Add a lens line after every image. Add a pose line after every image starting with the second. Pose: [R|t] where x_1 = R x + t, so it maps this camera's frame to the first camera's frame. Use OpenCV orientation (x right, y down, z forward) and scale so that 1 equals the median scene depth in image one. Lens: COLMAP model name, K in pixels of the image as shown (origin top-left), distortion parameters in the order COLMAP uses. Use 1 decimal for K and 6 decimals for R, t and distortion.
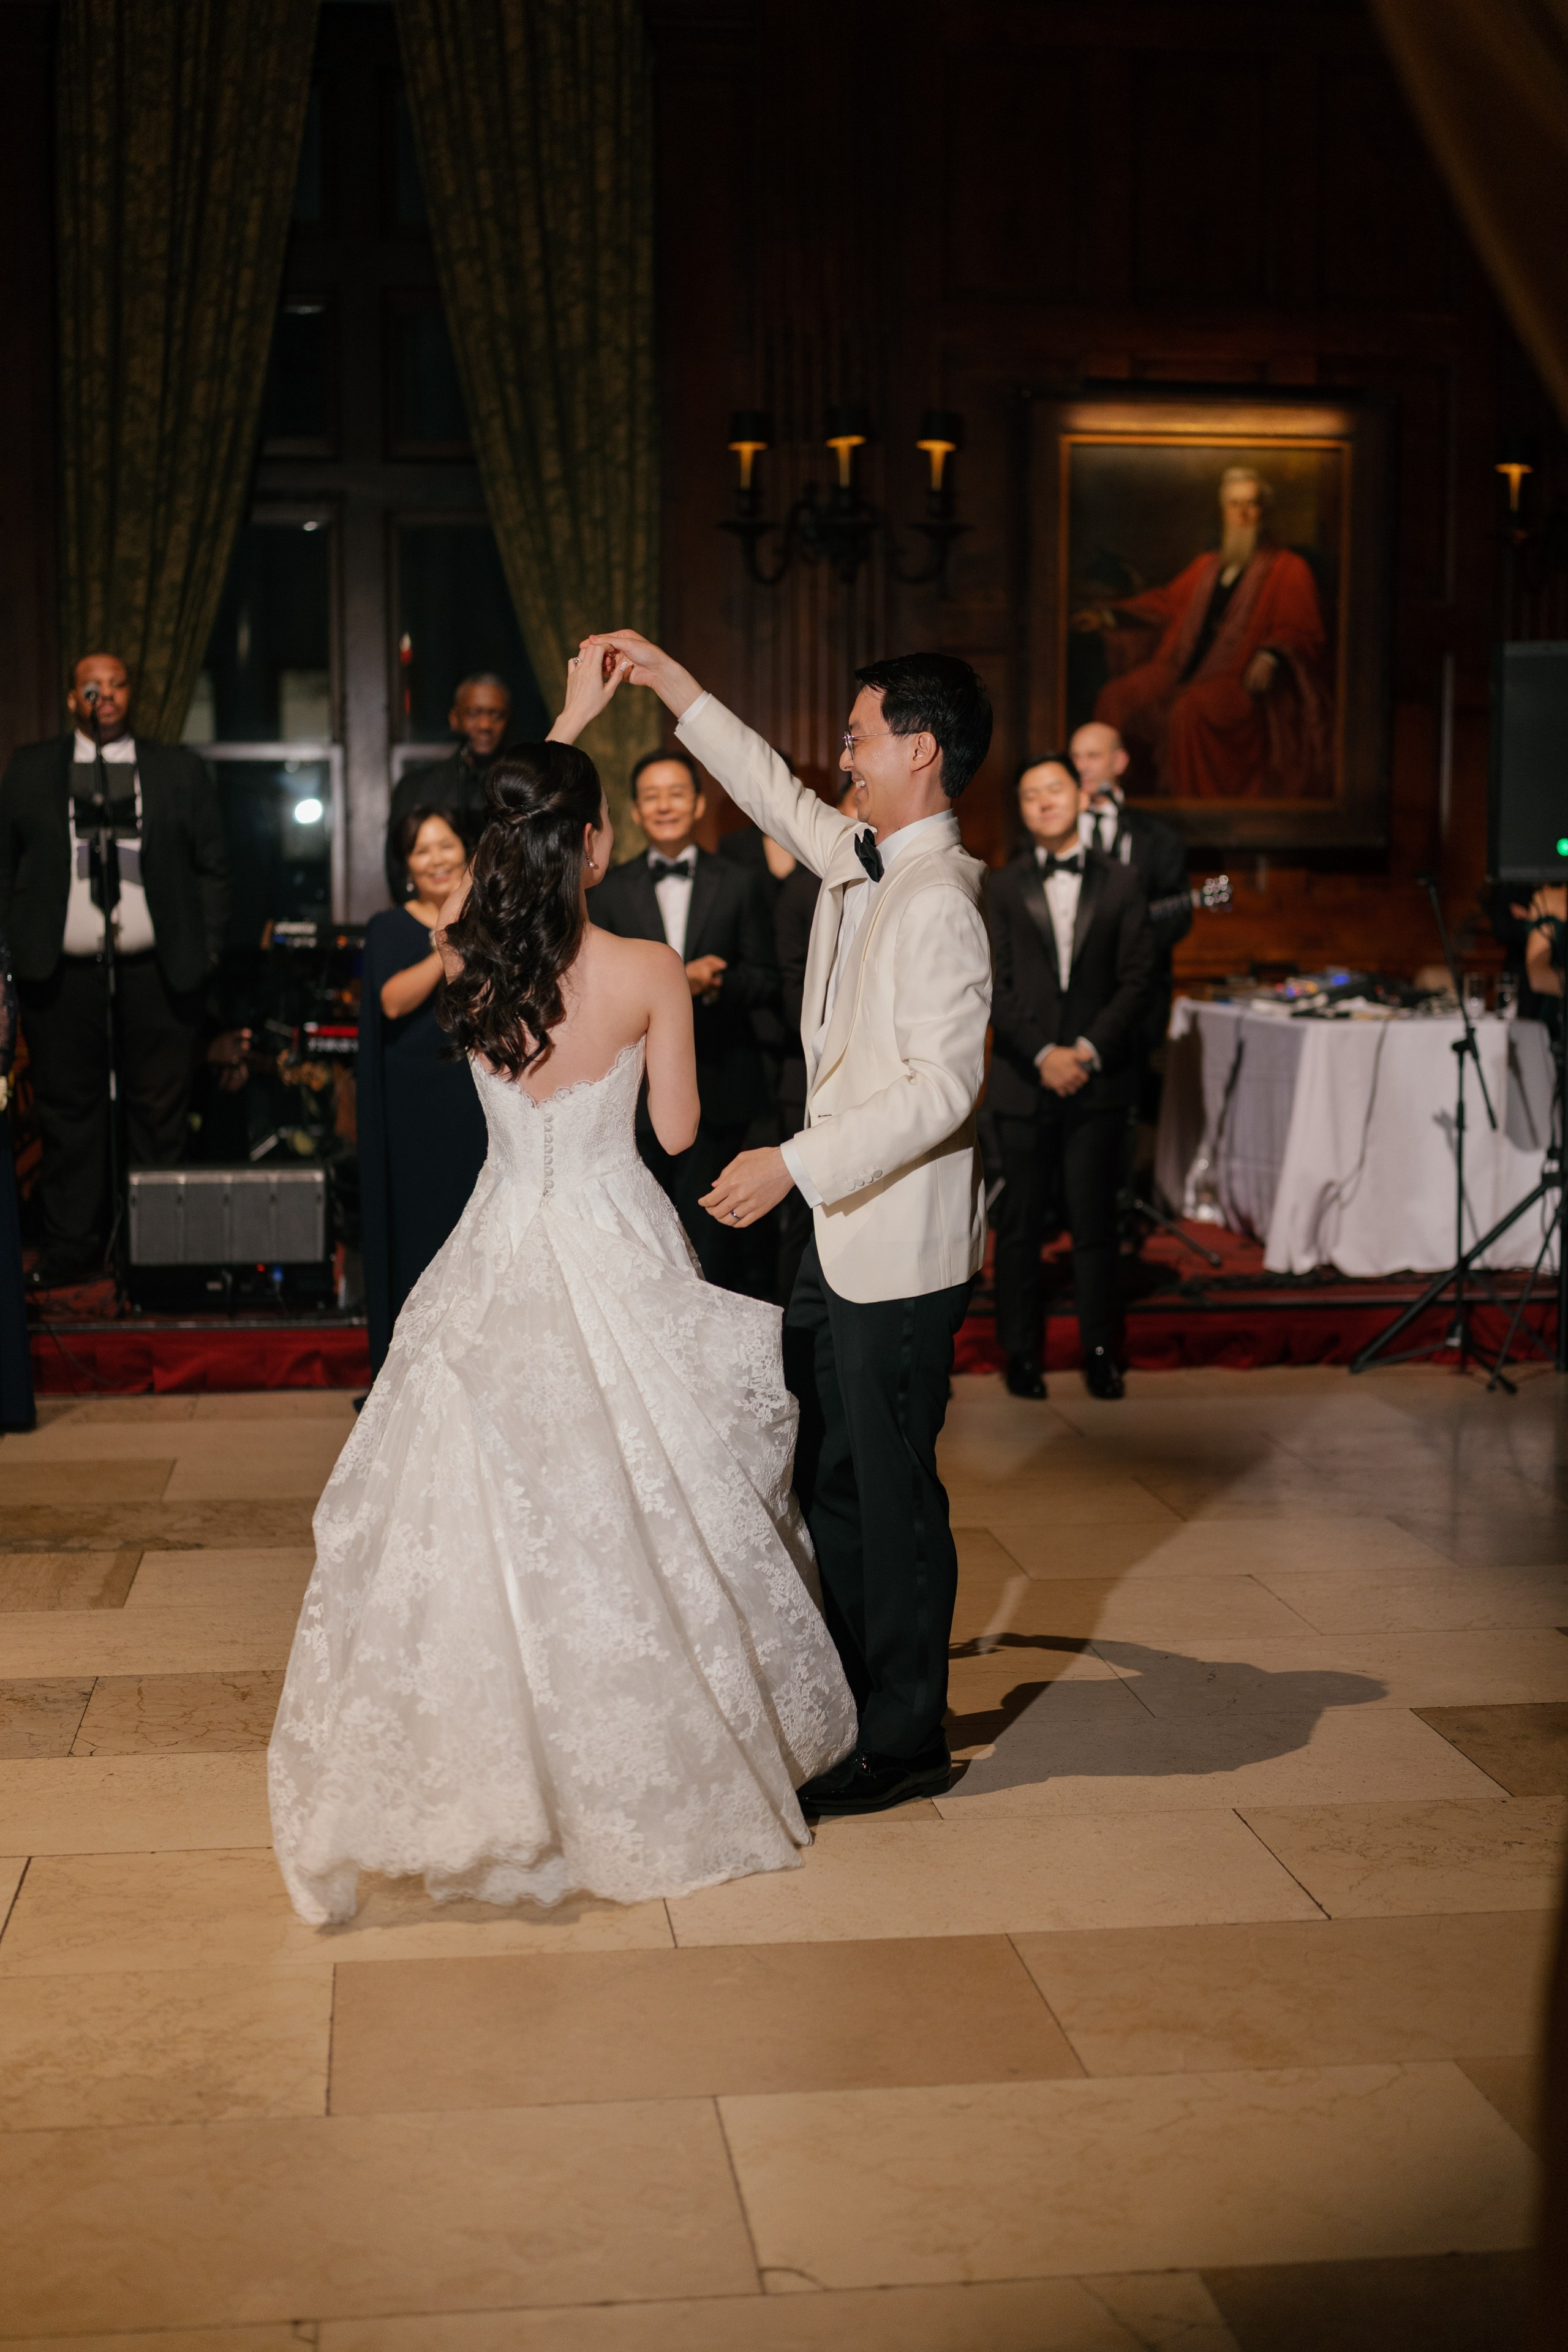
lens RADIAL K [[3232.9, 0, 813.1], [0, 3232.9, 1165.5], [0, 0, 1]] dist [0.001623, -0.011146]
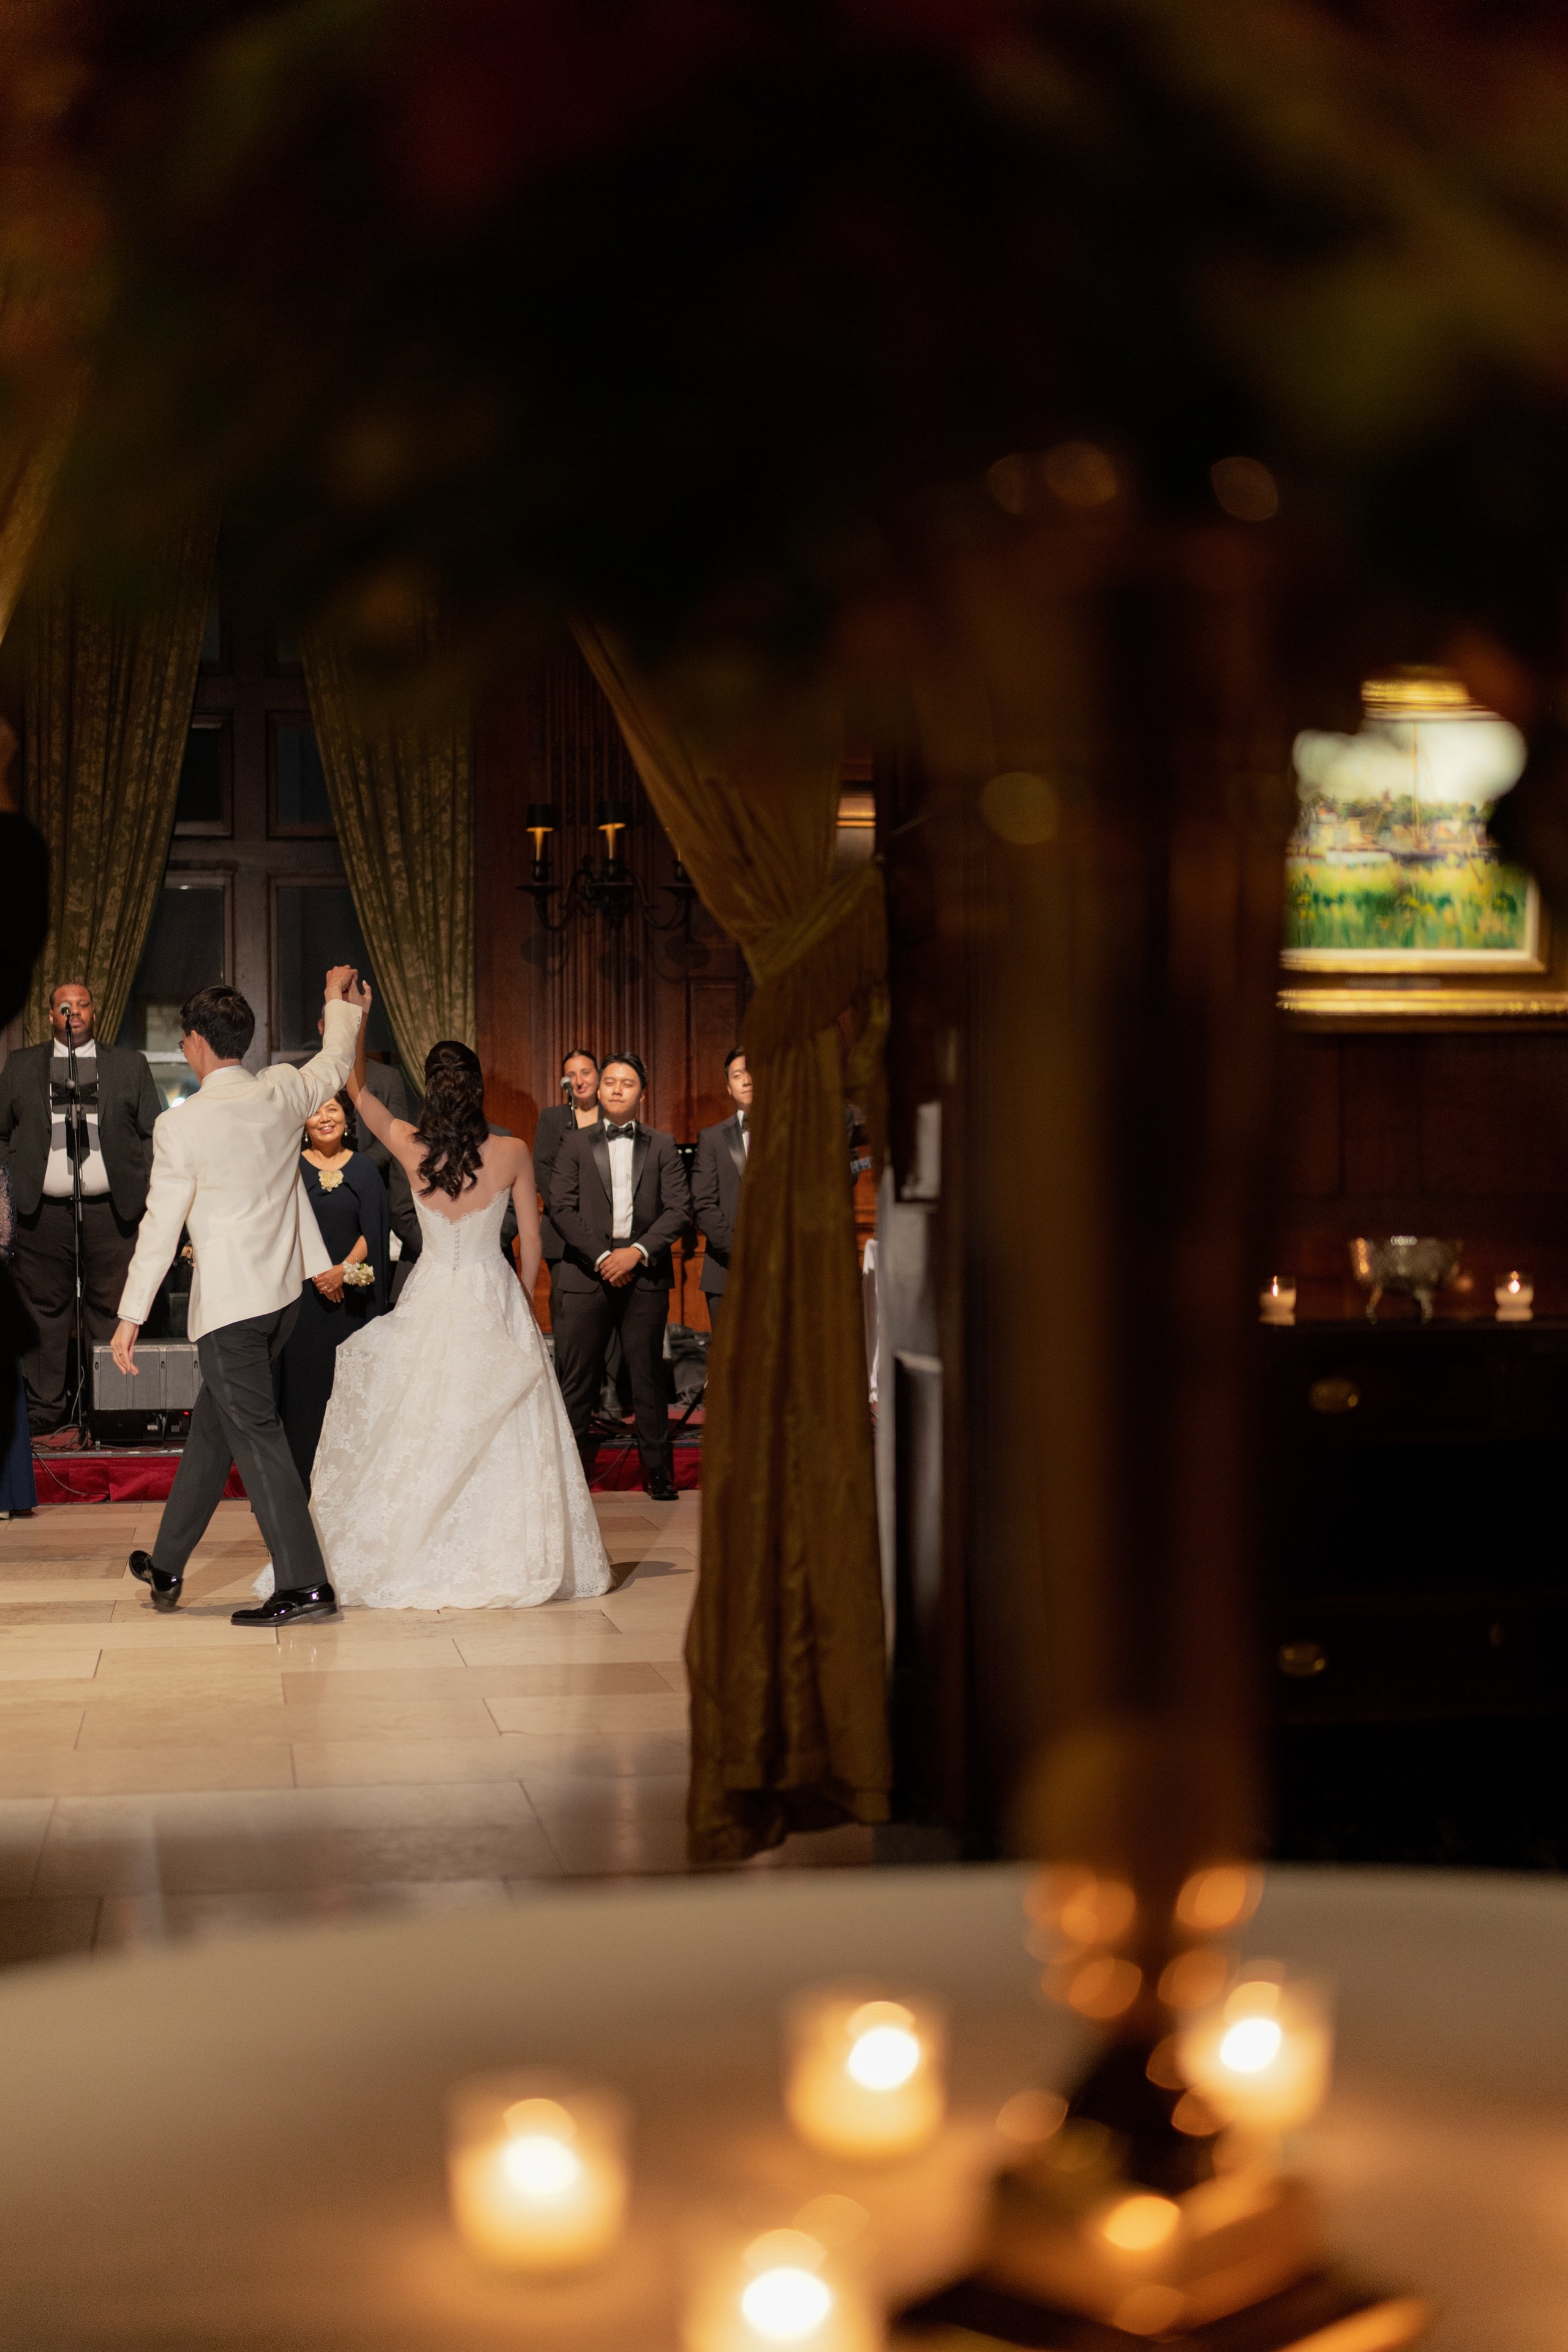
lens RADIAL K [[3061.9, 0, 776.4], [0, 3061.9, 1189.9], [0, 0, 1]] dist [-0.009424, -0.030278]
pose [[0.998920, -0.005495, 0.046147, 0.018553], [0.009693, 0.995782, -0.091241, 0.044605], [-0.045451, 0.091590, 0.994759, -0.260755]]
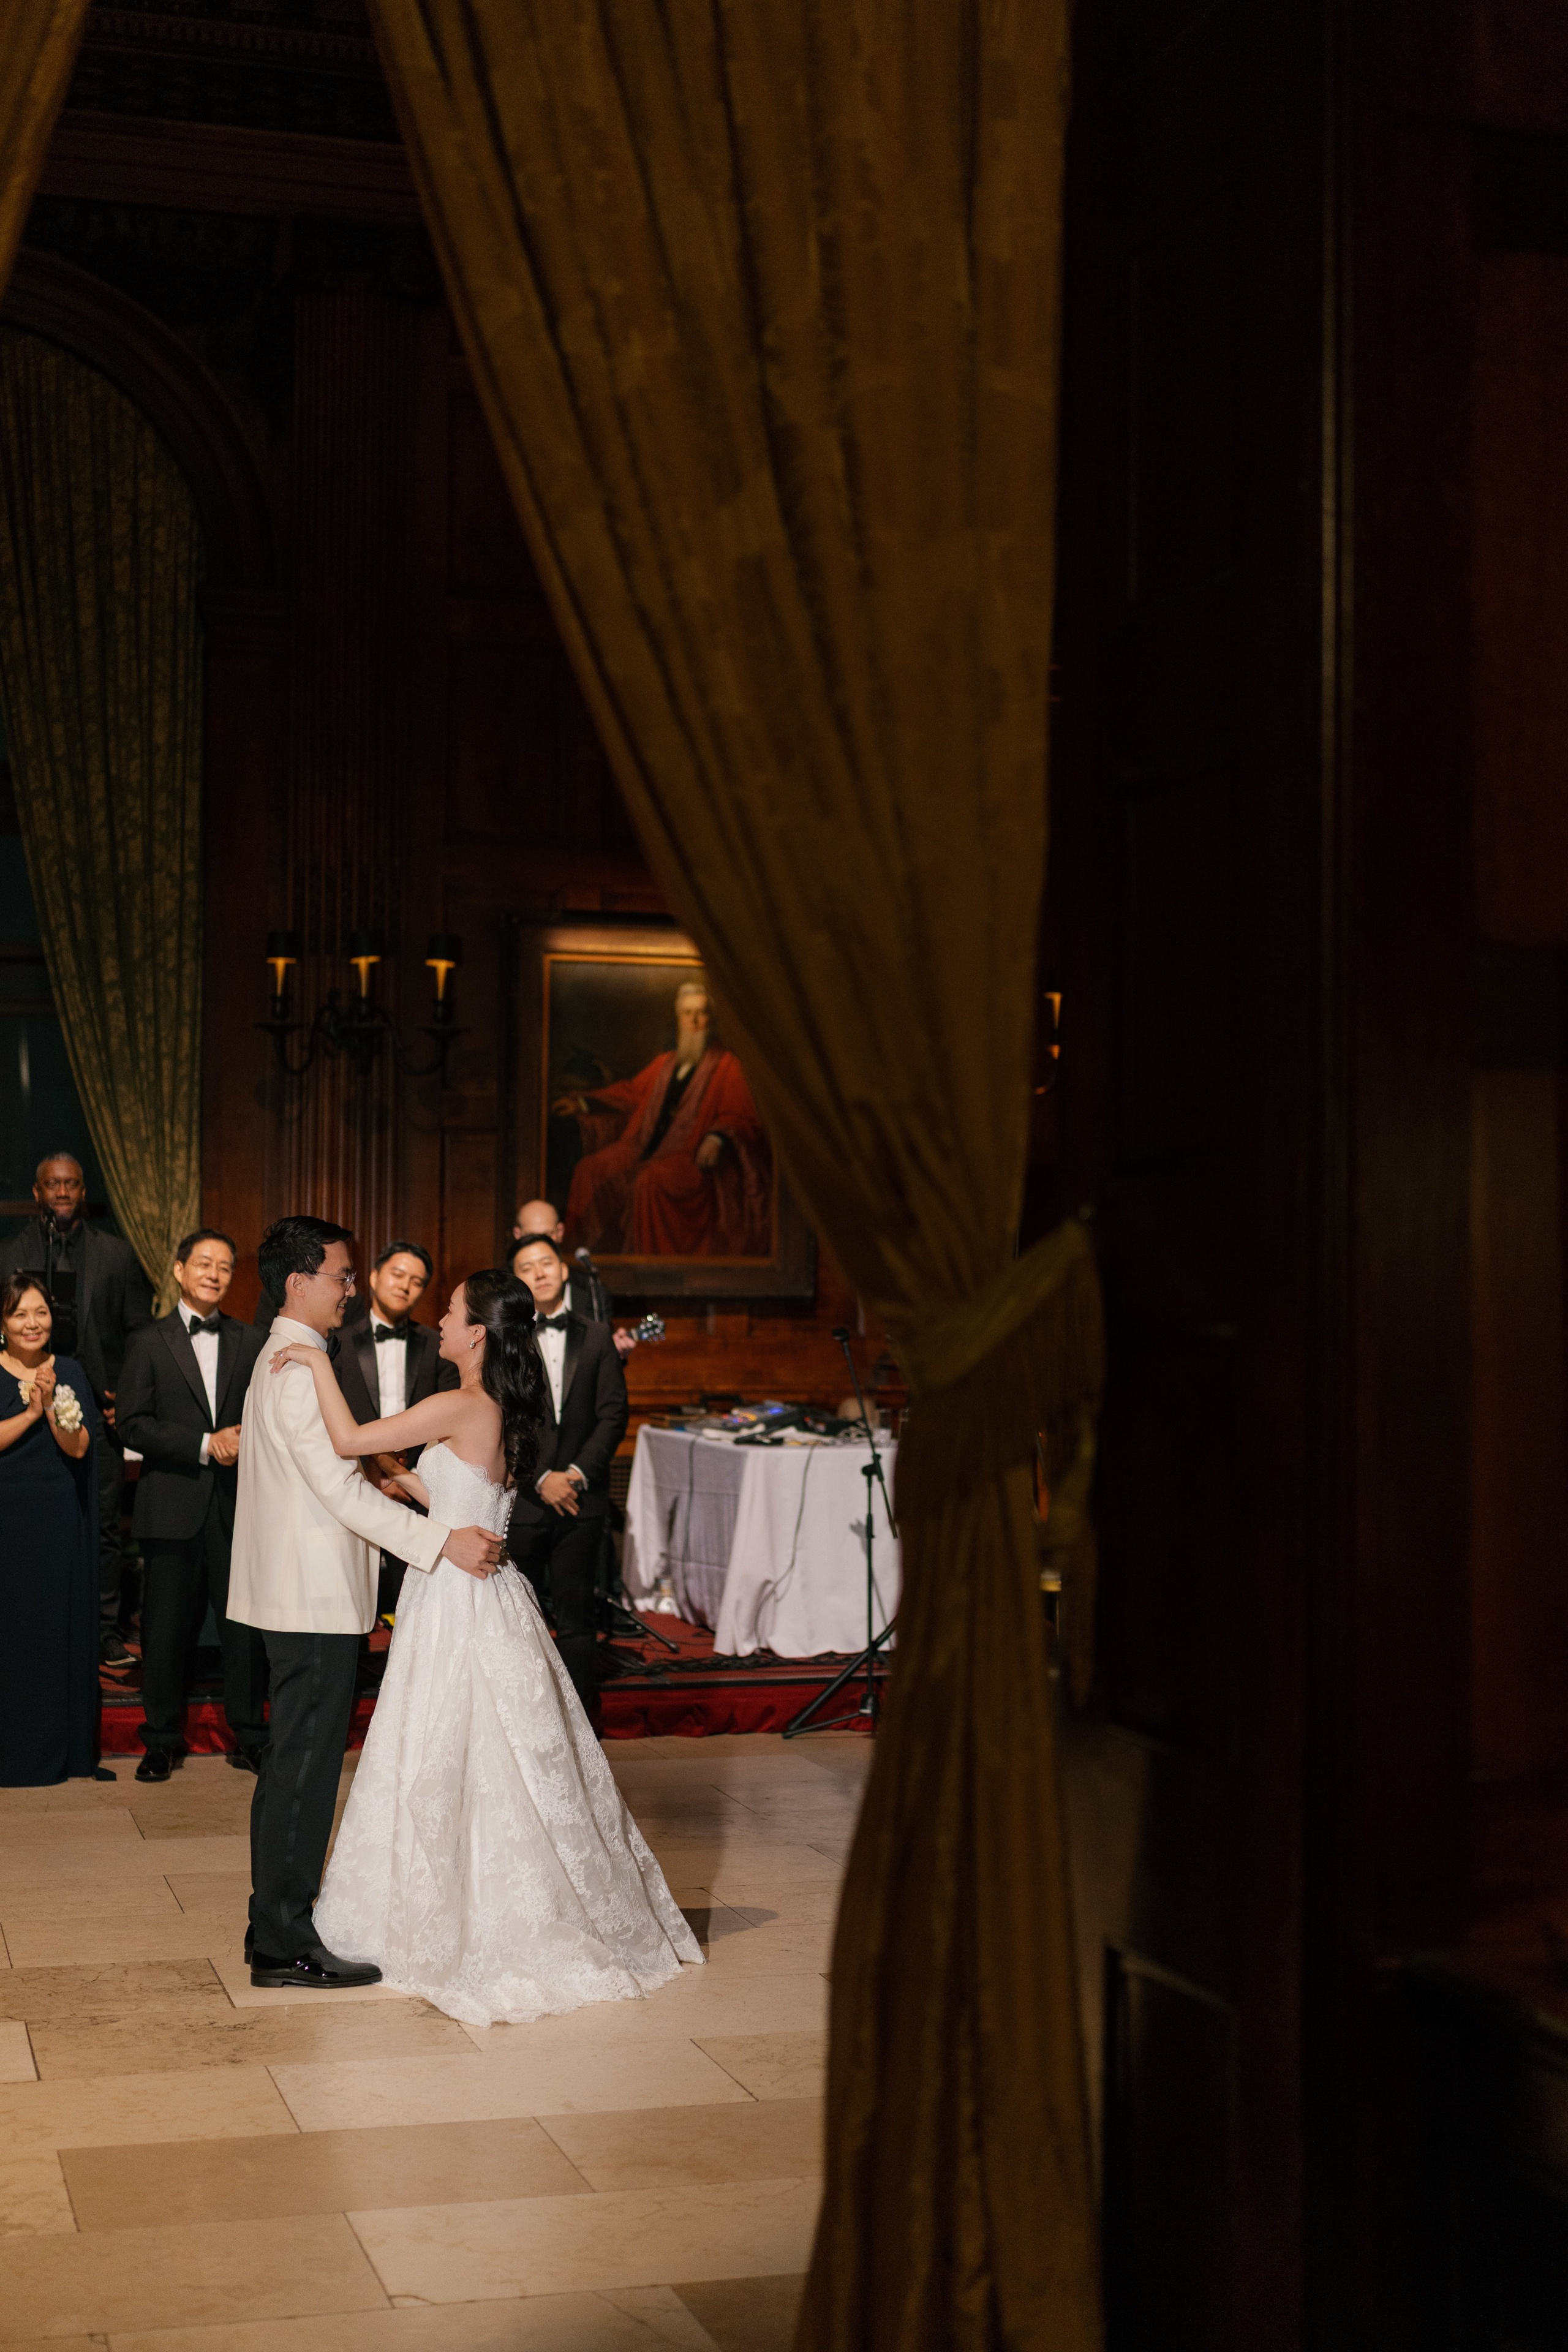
lens RADIAL K [[3121.2, 0, 784.0], [0, 3121.2, 1176.0], [0, 0, 1]] dist [-0.001093, -0.015595]
pose [[0.987134, 0.013531, 0.159322, -0.019515], [0.006192, 0.992431, -0.122649, -0.001652], [-0.159775, 0.122058, 0.979578, -0.144785]]
